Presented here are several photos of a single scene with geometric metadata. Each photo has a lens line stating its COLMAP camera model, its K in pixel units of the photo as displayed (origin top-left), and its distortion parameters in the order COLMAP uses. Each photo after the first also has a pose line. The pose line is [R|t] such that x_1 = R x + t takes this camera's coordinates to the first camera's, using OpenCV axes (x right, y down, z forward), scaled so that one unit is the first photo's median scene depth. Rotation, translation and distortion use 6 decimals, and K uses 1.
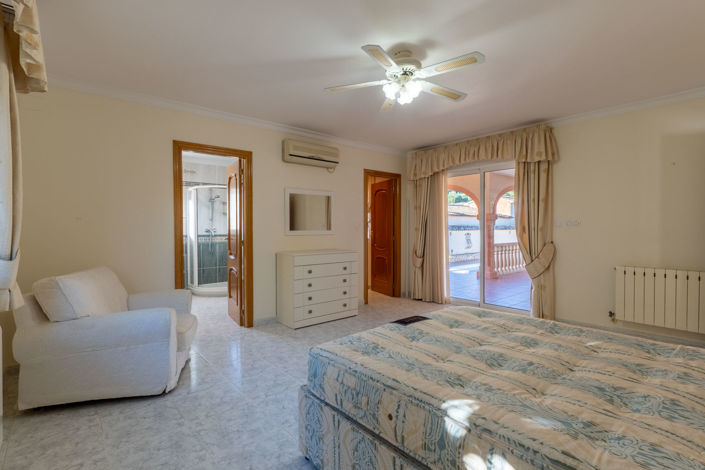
lens RADIAL K [[337.2, 0, 352.5], [0, 337.2, 235.0], [0, 0, 1]] dist [0.002378, 0.000423]
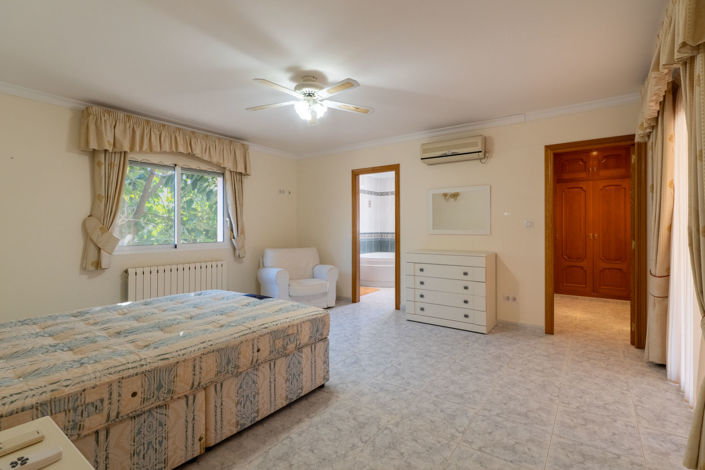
lens RADIAL K [[337.2, 0, 352.5], [0, 337.2, 235.0], [0, 0, 1]] dist [0.002378, 0.000423]
pose [[0.244242, 0.024505, -0.969405, 0.817370], [-0.011401, 0.999684, 0.022398, -0.019806], [0.969647, 0.005581, 0.244444, 0.540655]]
